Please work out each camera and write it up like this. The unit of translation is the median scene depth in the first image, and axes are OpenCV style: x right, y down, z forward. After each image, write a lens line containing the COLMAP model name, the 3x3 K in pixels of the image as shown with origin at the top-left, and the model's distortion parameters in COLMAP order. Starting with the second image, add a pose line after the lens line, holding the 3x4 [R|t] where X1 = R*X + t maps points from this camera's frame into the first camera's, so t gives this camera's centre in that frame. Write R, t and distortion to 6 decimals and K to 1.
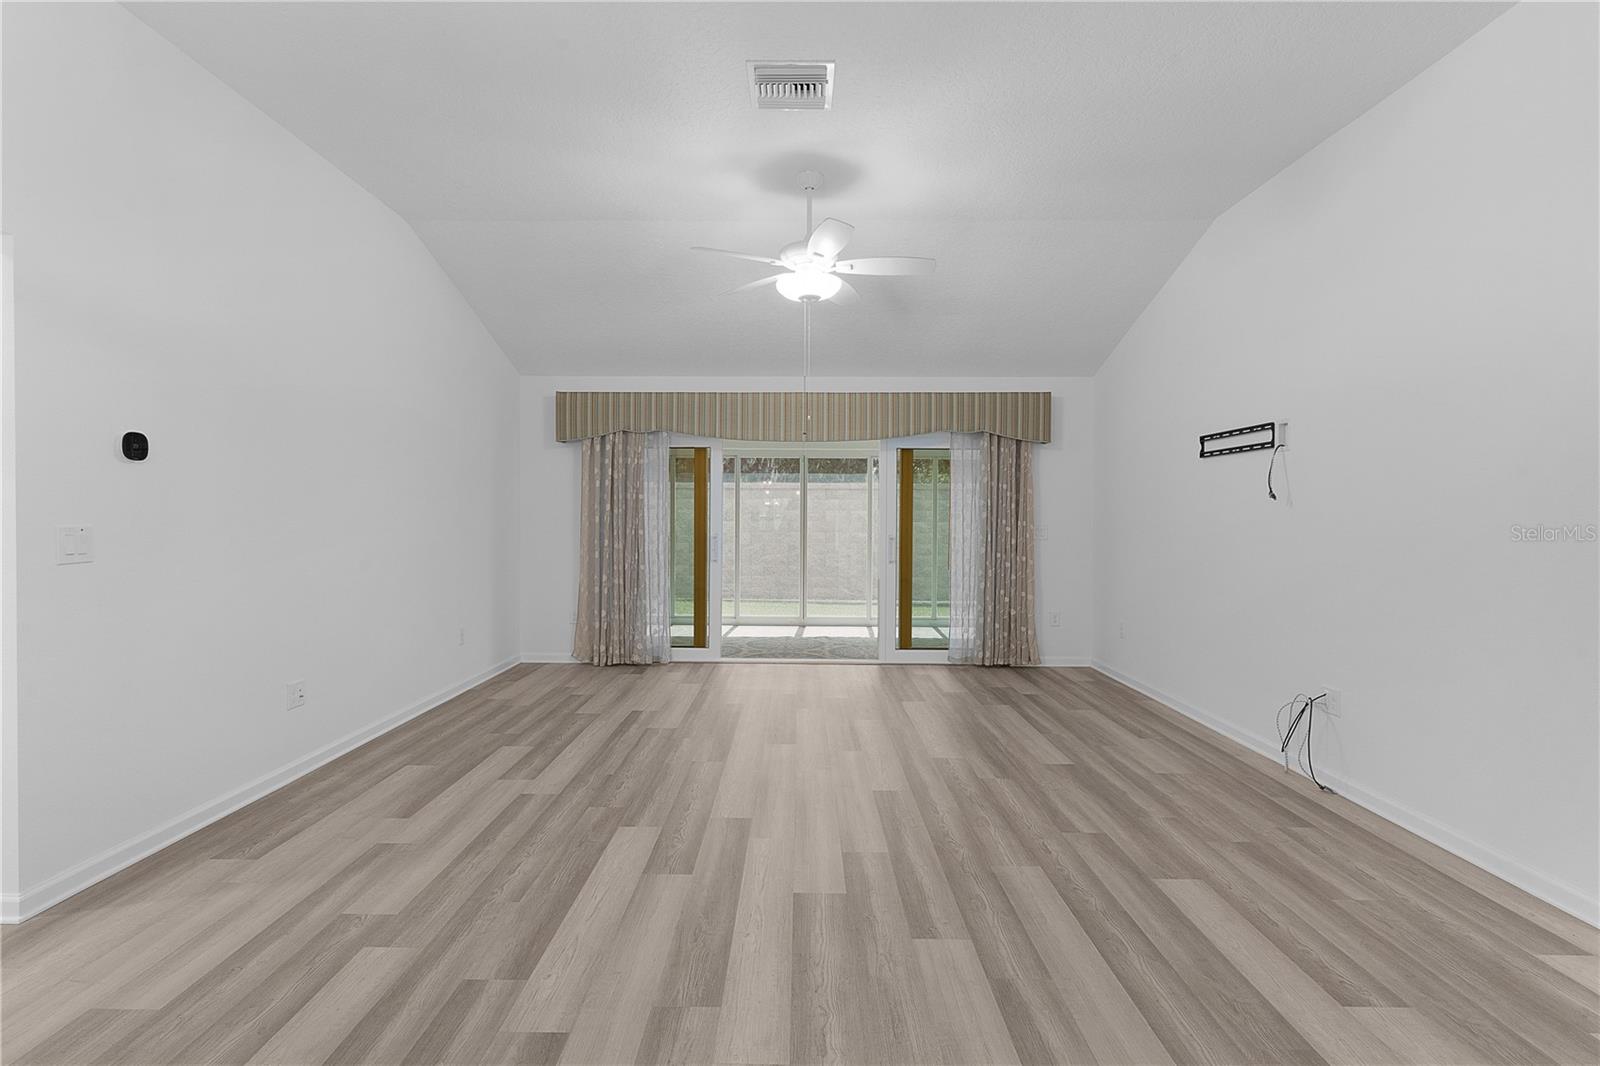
lens RADIAL K [[766.9, 0, 791.0], [0, 766.9, 531.2], [0, 0, 1]] dist [-0.000765, -0.000113]
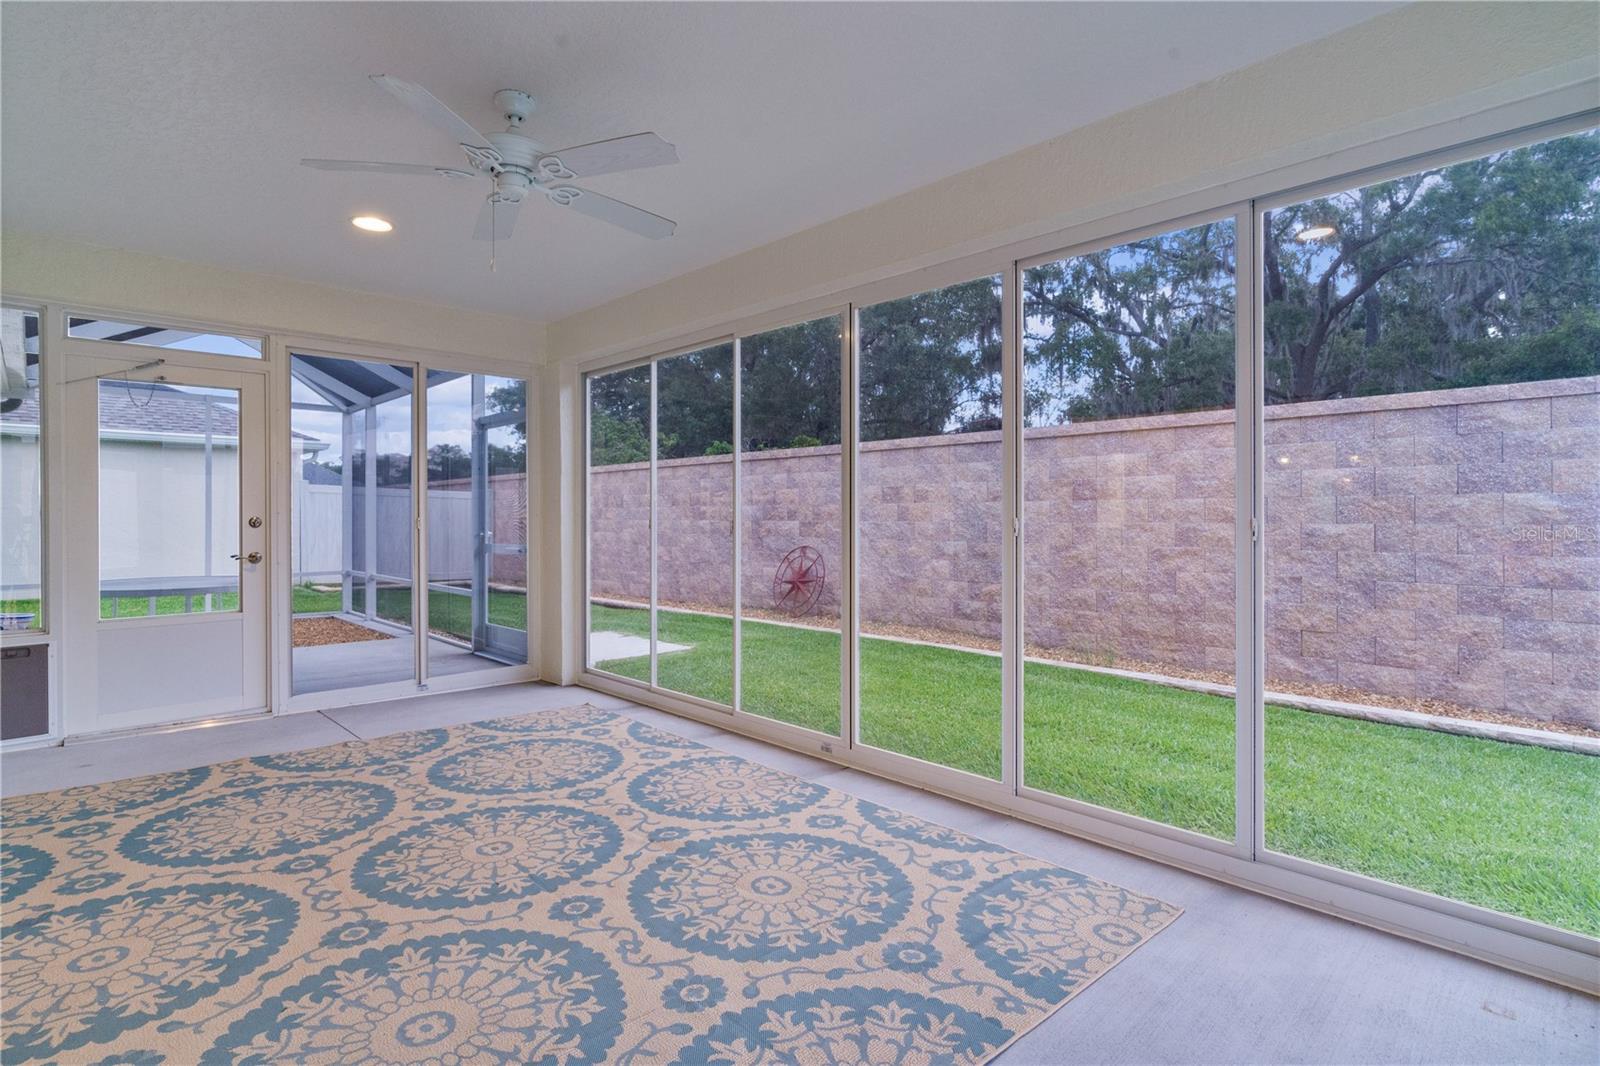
lens RADIAL K [[818.3, 0, 788.5], [0, 818.3, 507.3], [0, 0, 1]] dist [-0.001602, 0.000310]
pose [[0.684374, -0.011349, -0.729043, 0.458074], [-0.008758, 0.999679, -0.023784, 0.013707], [0.729078, 0.022662, 0.684055, 1.107761]]
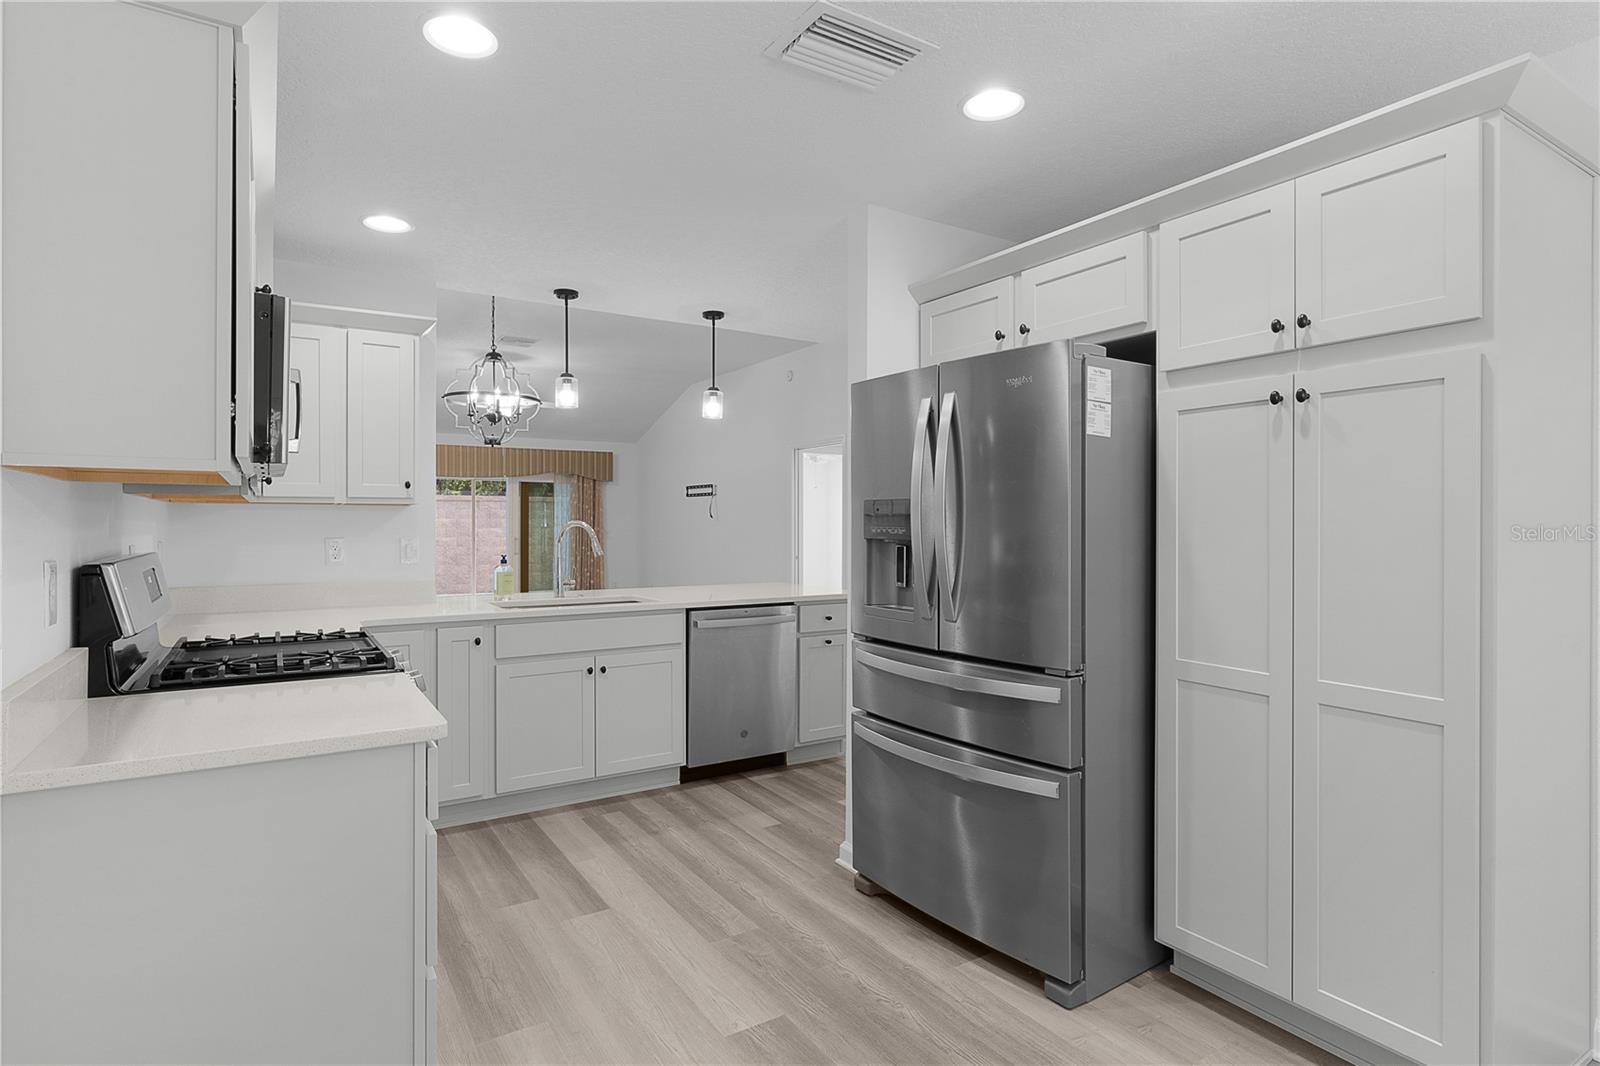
lens RADIAL K [[830.4, 0, 789.3], [0, 830.4, 523.7], [0, 0, 1]] dist [0.000394, -0.000027]
pose [[0.842659, -0.003685, 0.538435, -0.325475], [0.012552, 0.999839, -0.012801, 0.007199], [-0.538301, 0.017546, 0.842570, -0.765930]]
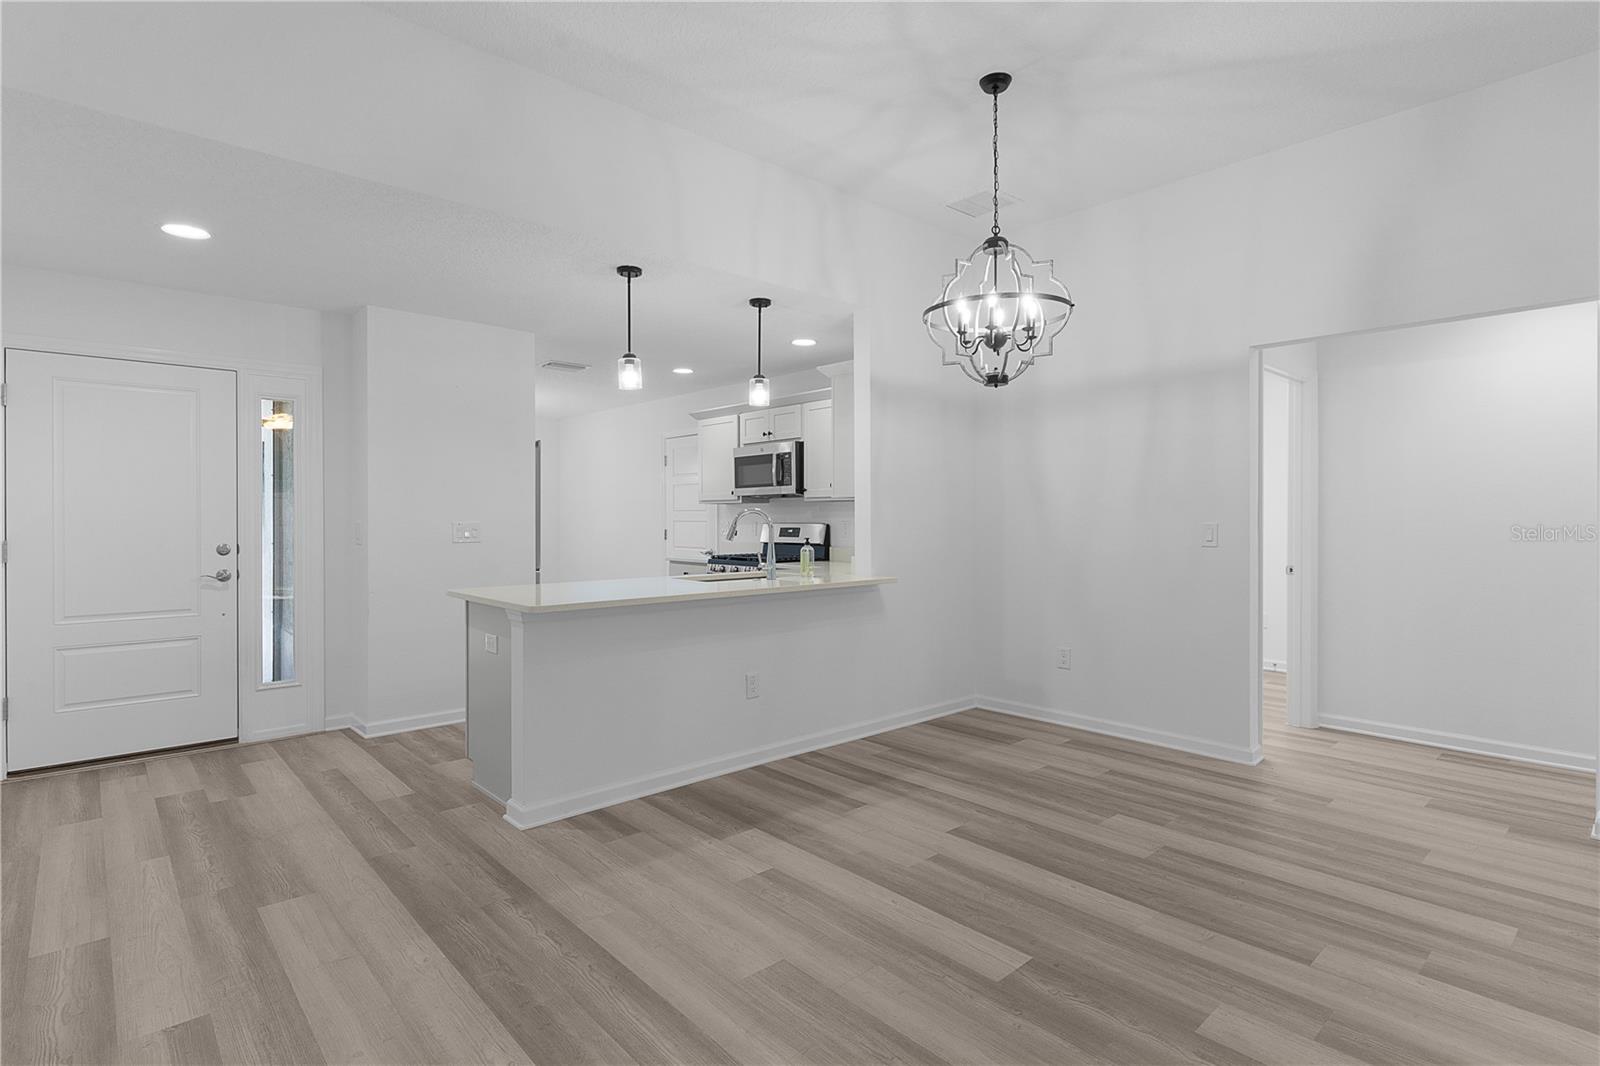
lens RADIAL K [[796.0, 0, 780.8], [0, 796.0, 520.7], [0, 0, 1]] dist [-0.000315, 0.000069]
pose [[-0.735842, -0.000521, -0.677153, 0.320168], [-0.014542, 0.999781, 0.015032, -0.006465], [0.676998, 0.020908, -0.735688, 0.381149]]
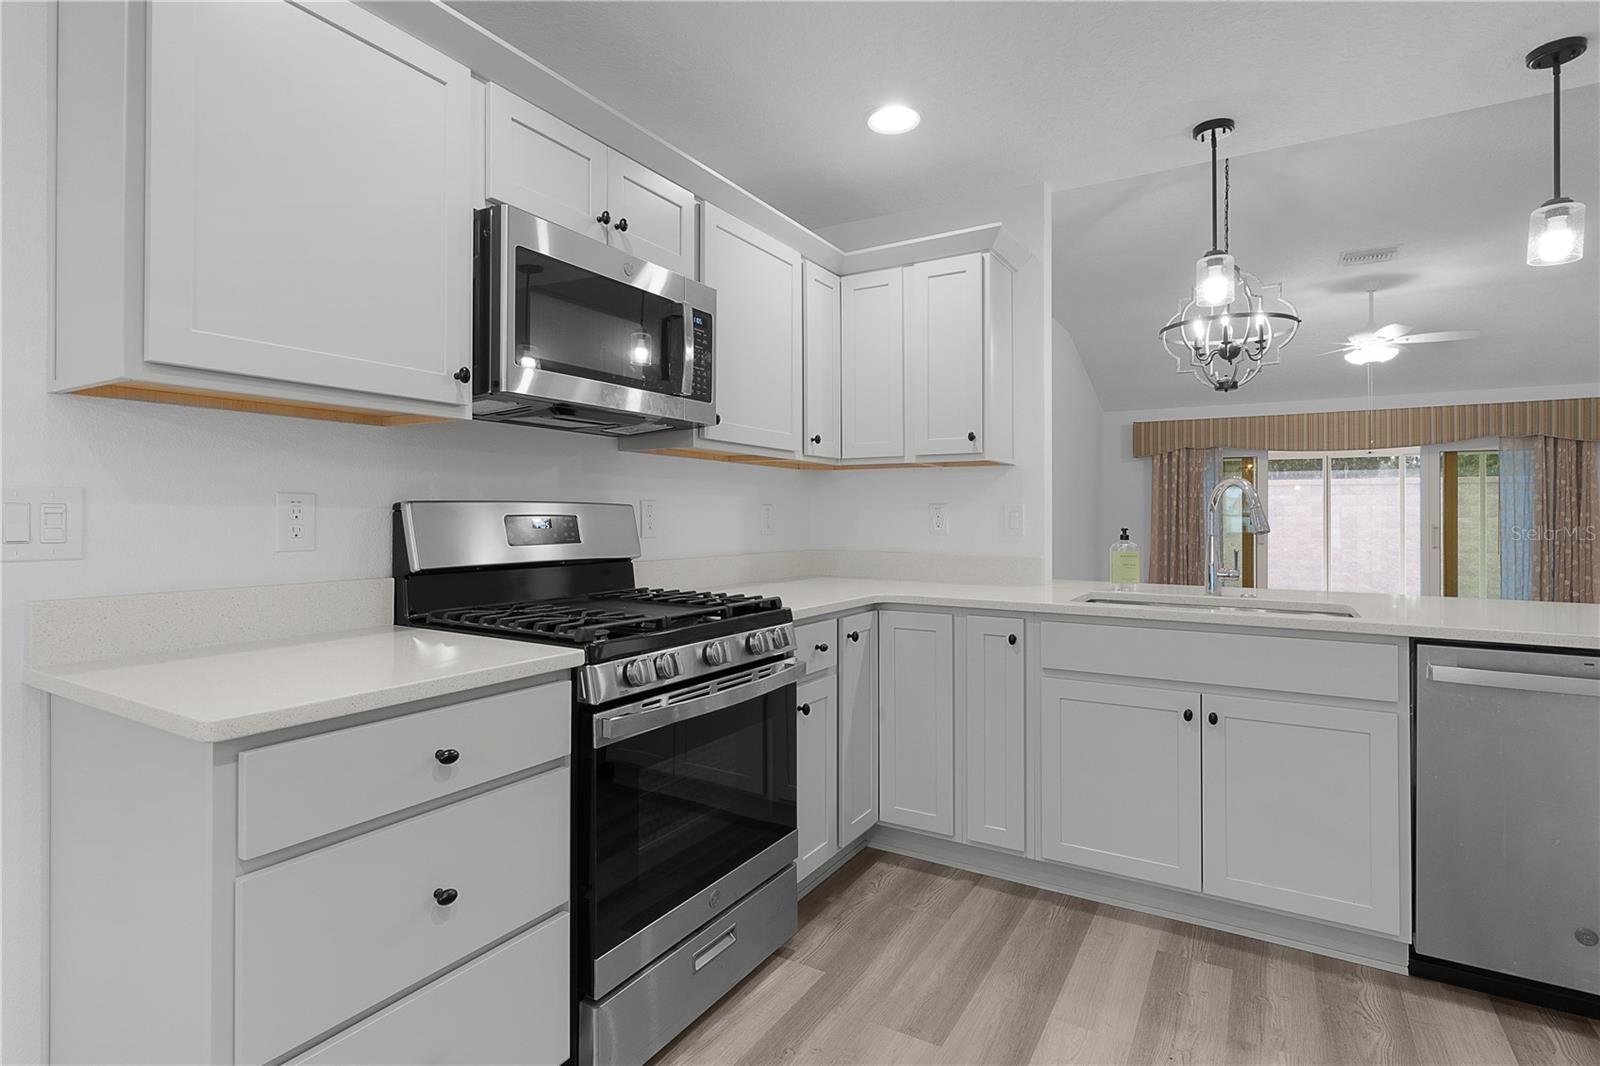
lens RADIAL K [[792.8, 0, 791.1], [0, 792.8, 509.2], [0, 0, 1]] dist [-0.000161, 0.001702]
pose [[0.861442, -0.004764, -0.507834, -0.107778], [-0.009551, 0.999627, -0.025578, 0.022452], [0.507767, 0.026884, 0.861075, -0.585324]]
